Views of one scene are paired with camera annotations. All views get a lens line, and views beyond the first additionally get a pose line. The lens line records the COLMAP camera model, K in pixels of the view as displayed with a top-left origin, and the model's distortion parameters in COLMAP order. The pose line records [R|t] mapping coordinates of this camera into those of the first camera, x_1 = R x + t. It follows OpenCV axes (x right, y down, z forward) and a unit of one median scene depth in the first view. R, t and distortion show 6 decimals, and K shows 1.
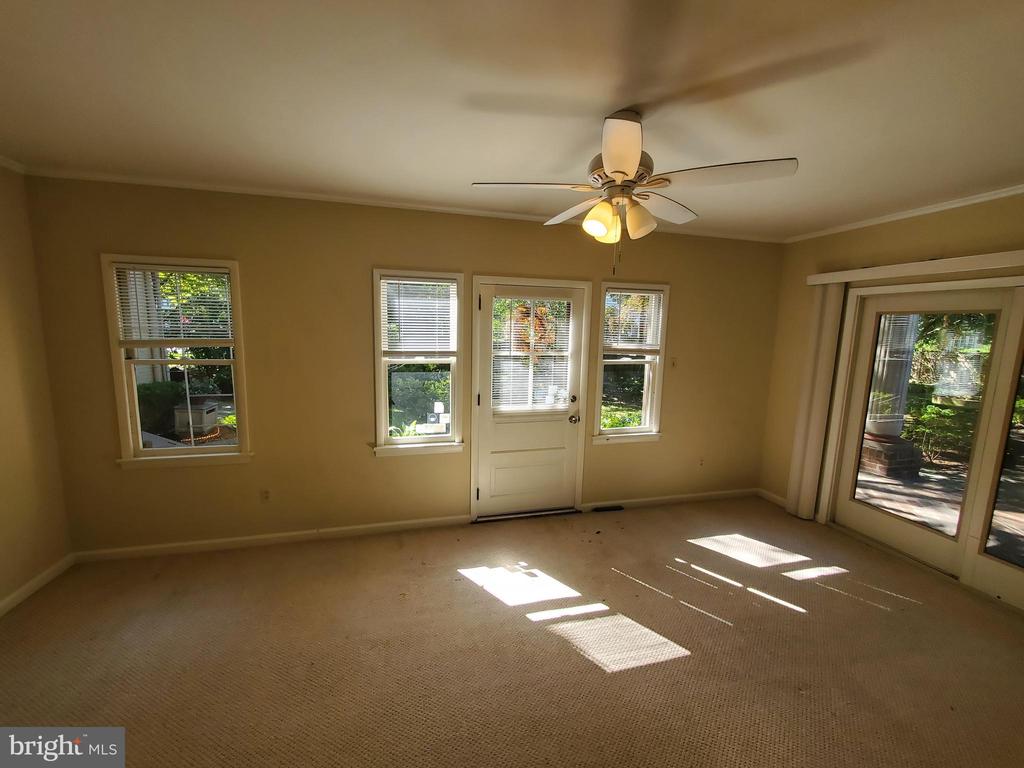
lens RADIAL K [[418.8, 0, 508.3], [0, 418.8, 382.3], [0, 0, 1]] dist [0.015803, -0.000235]
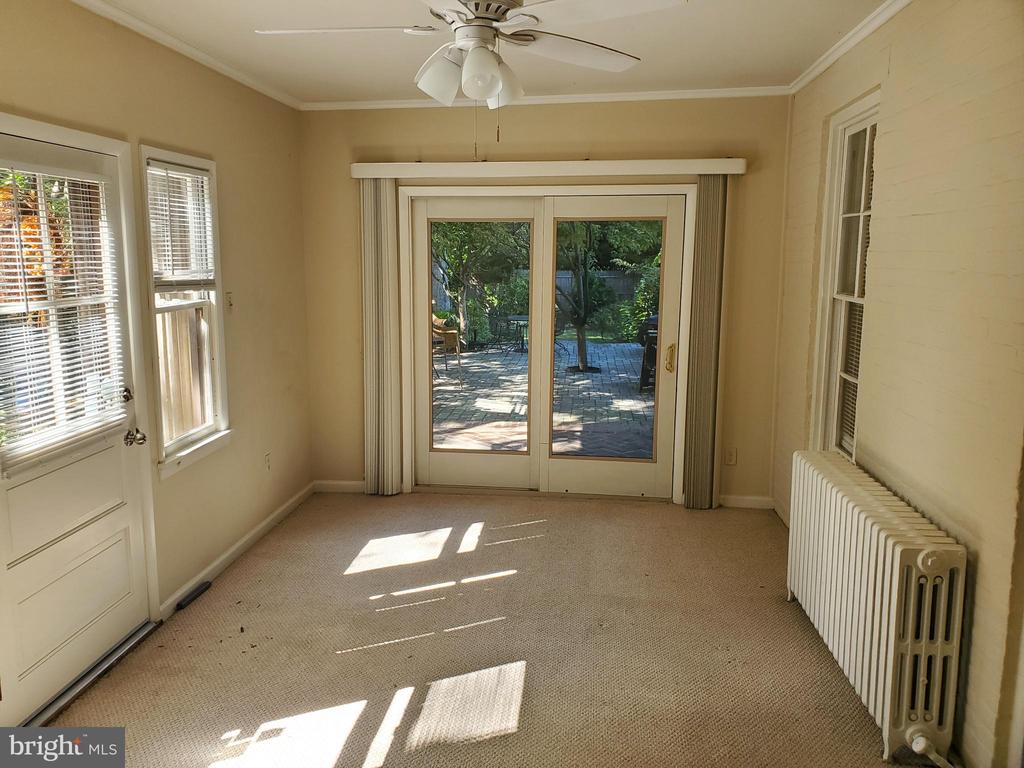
lens RADIAL K [[804.3, 0, 509.2], [0, 804.3, 384.0], [0, 0, 1]] dist [0.016290, 0.003315]
pose [[0.358212, -0.177455, 0.916621, -0.533543], [0.134860, 0.981309, 0.137275, -0.039444], [-0.923849, 0.074442, 0.375448, 0.277447]]
